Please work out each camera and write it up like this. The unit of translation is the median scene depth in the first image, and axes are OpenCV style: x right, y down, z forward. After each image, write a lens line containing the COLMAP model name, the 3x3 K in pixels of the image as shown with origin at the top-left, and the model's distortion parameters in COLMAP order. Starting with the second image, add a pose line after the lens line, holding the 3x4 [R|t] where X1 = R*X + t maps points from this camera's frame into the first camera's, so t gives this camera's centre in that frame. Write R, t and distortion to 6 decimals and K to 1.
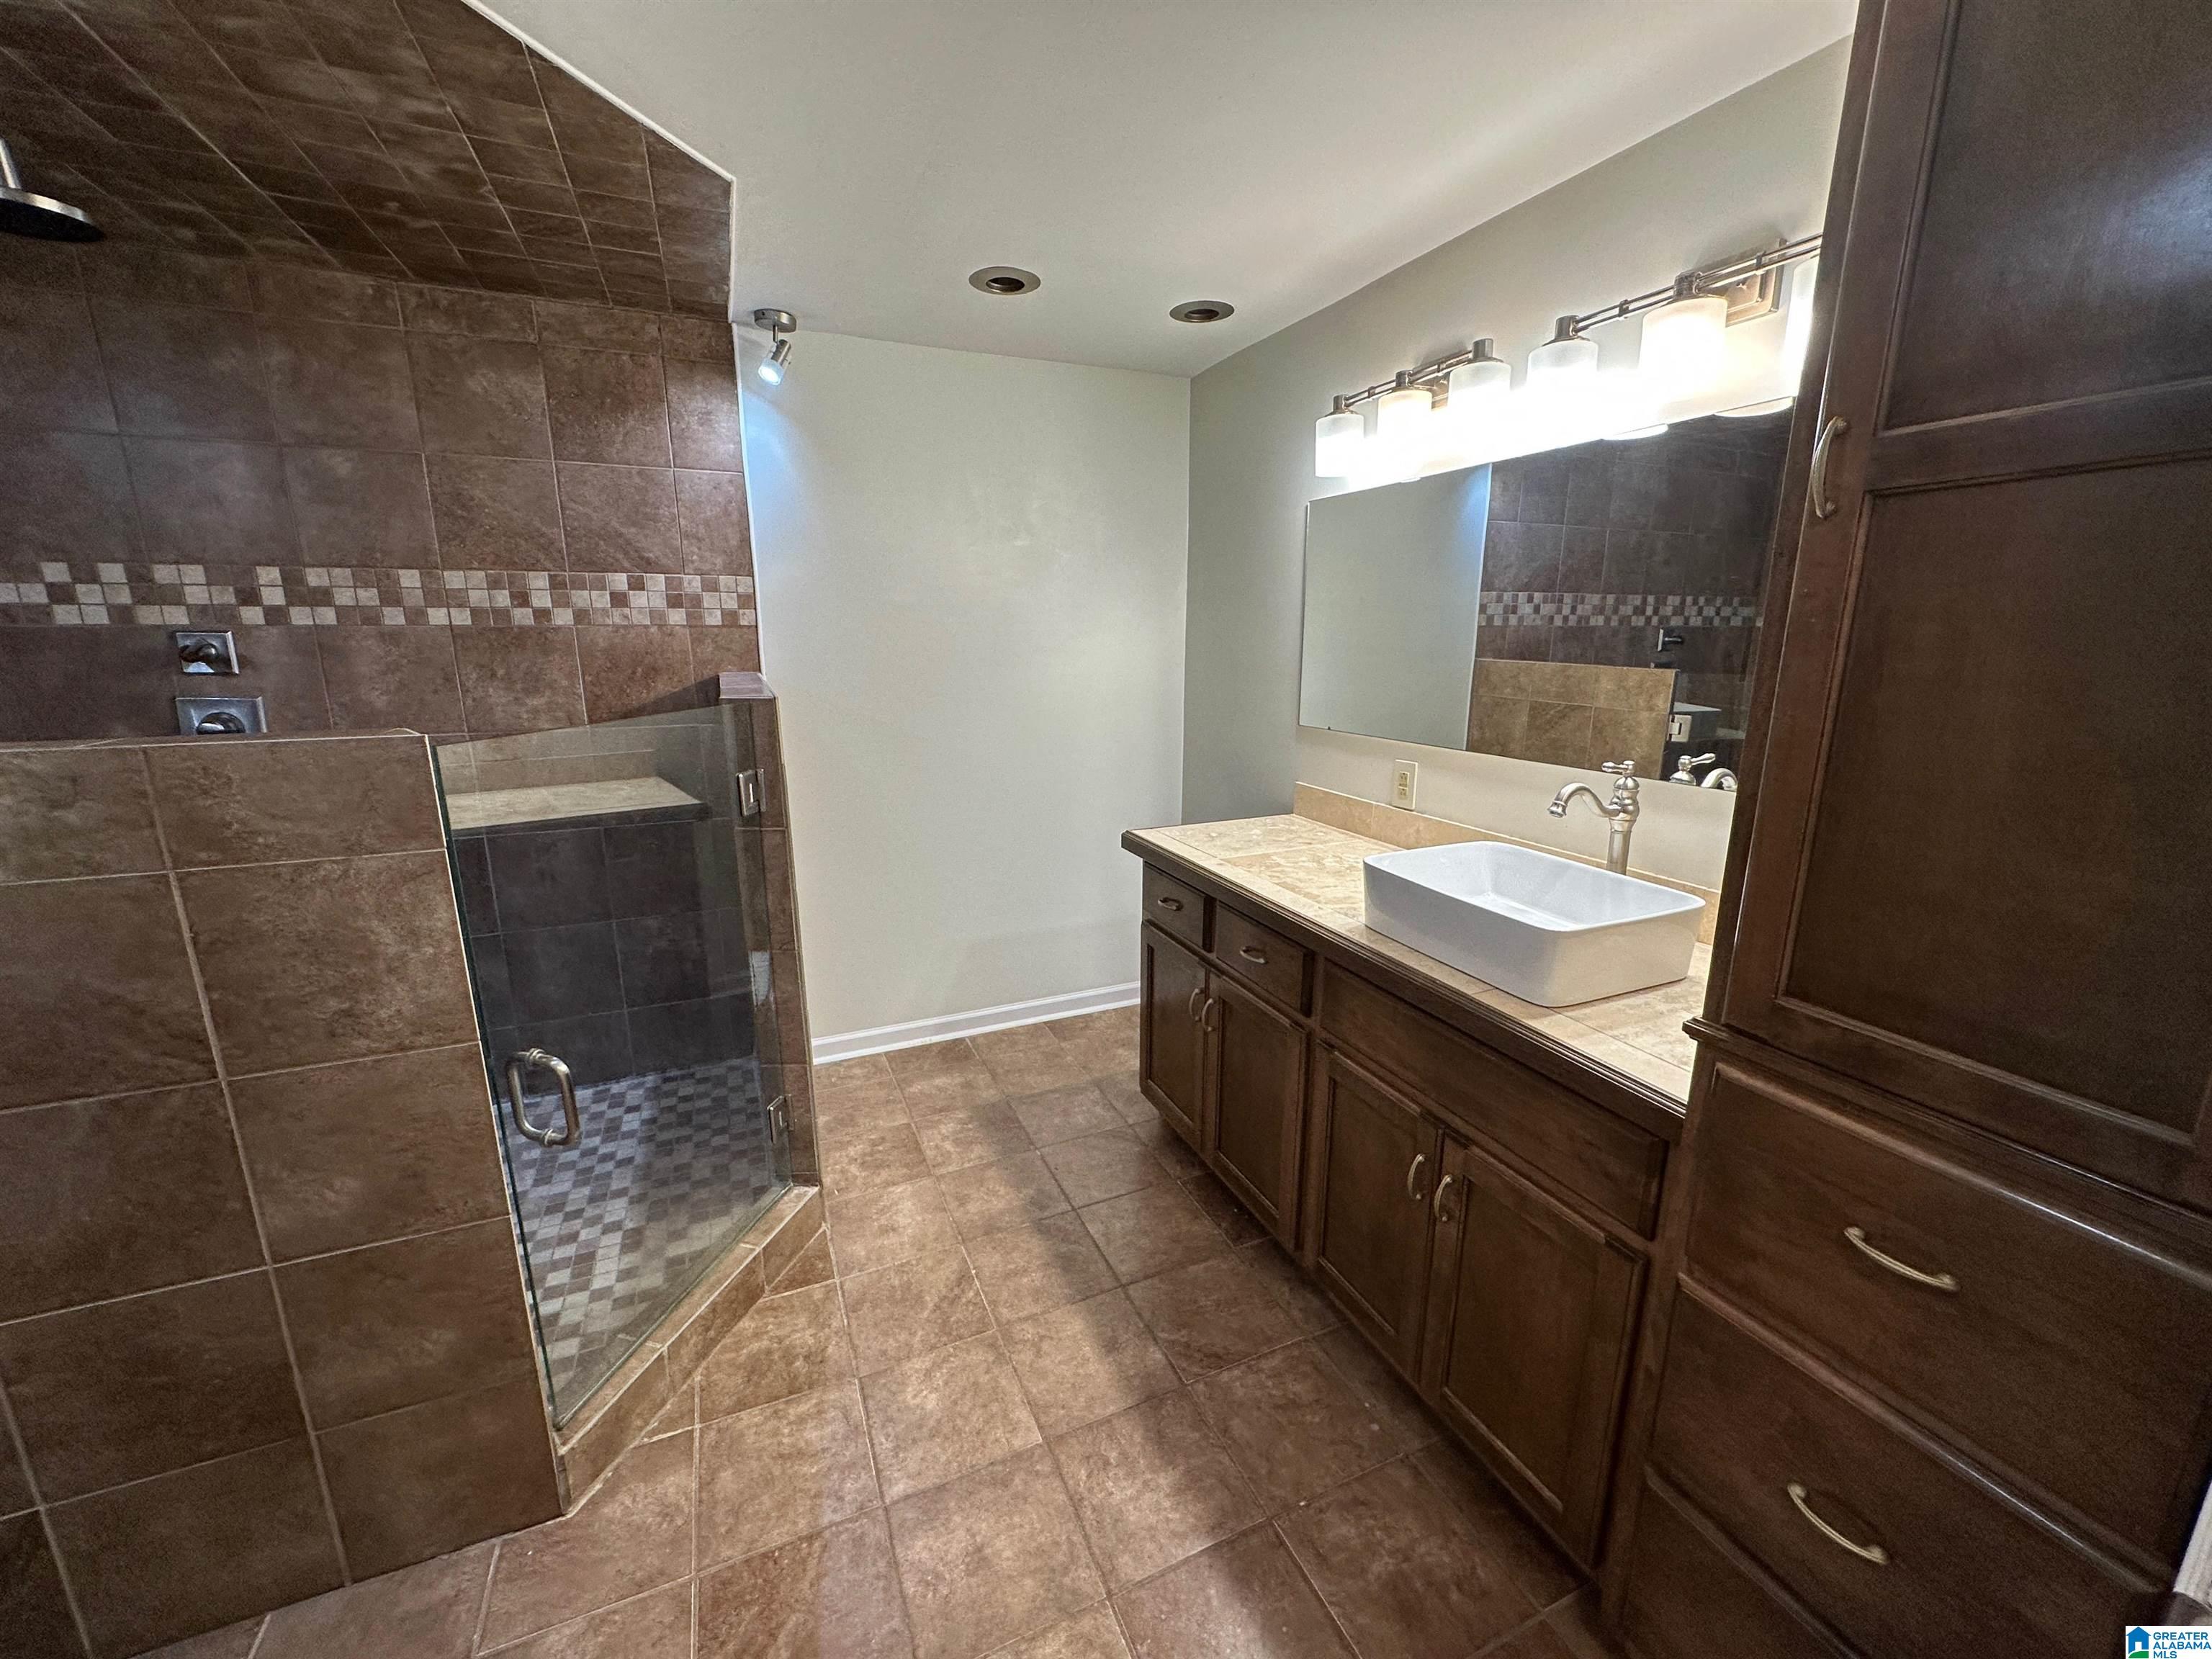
lens RADIAL K [[886.8, 0, 1095.9], [0, 886.8, 829.7], [0, 0, 1]] dist [-0.001408, 0.000928]
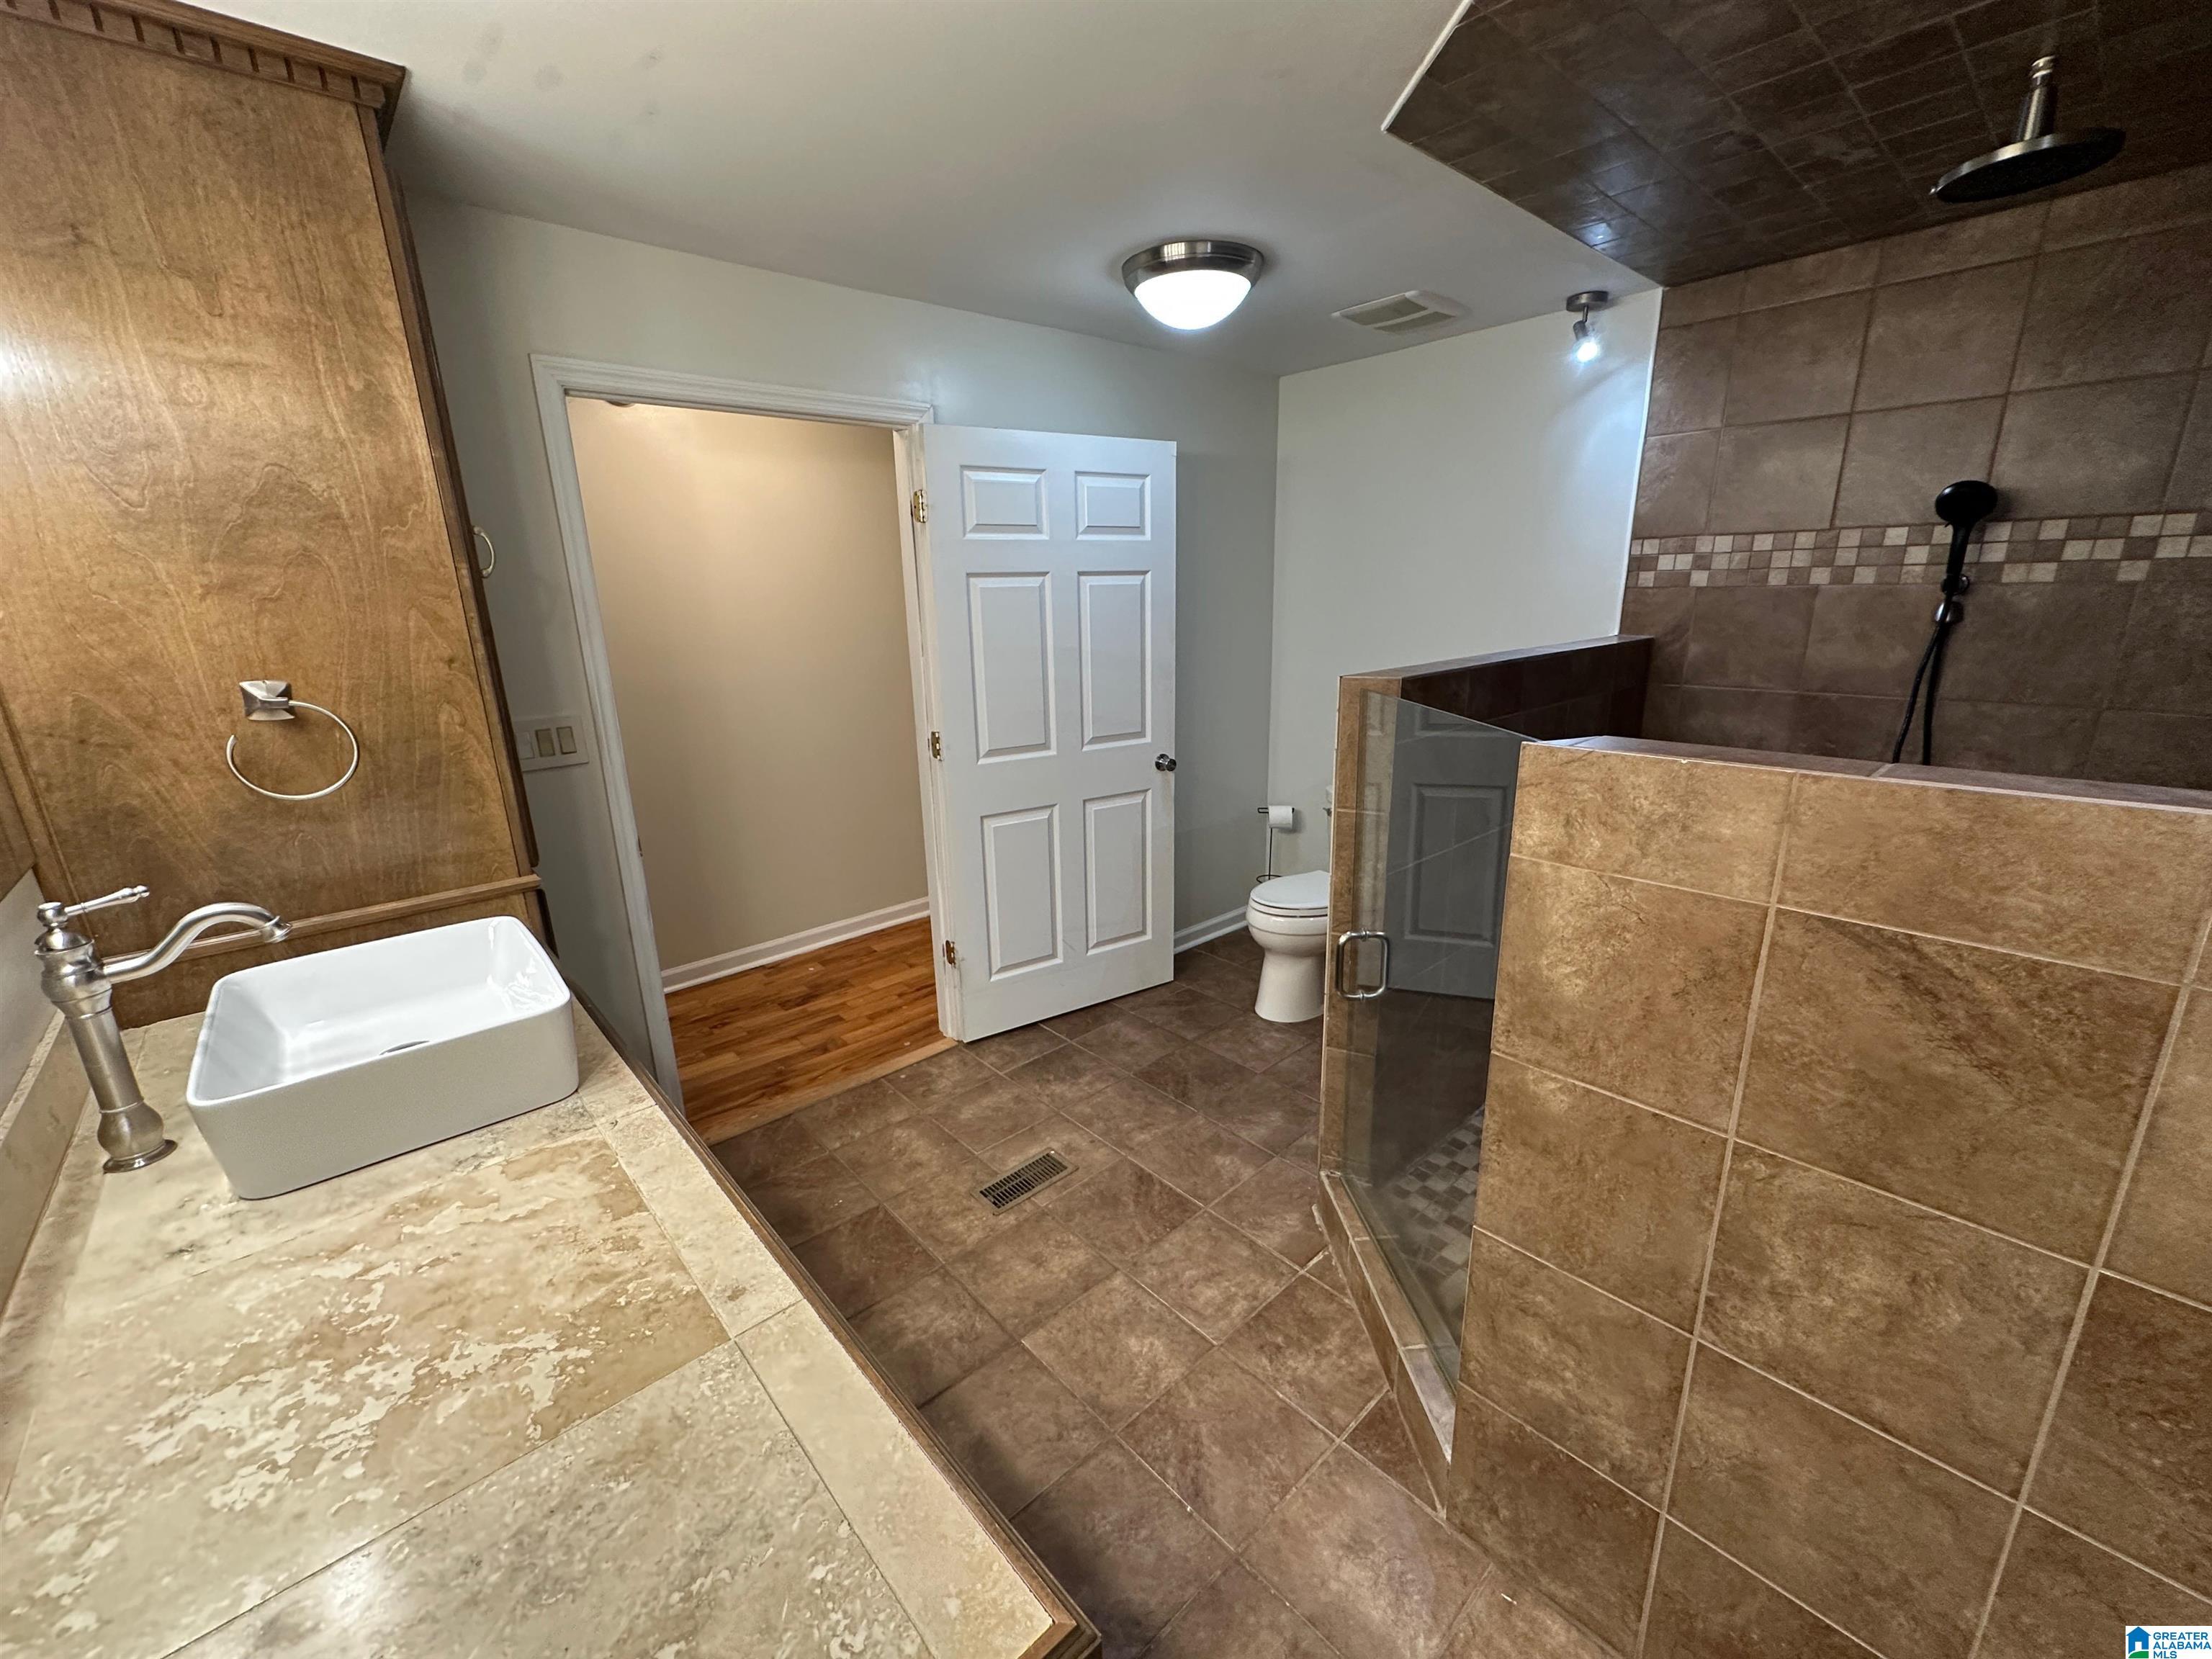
lens RADIAL K [[886.8, 0, 1094.4], [0, 886.8, 826.9], [0, 0, 1]] dist [-0.001408, 0.000928]
pose [[-0.948637, 0.108934, -0.297022, 0.102057], [-0.043169, 0.885499, 0.462632, -0.372046], [0.313409, 0.451692, -0.835314, 1.489339]]
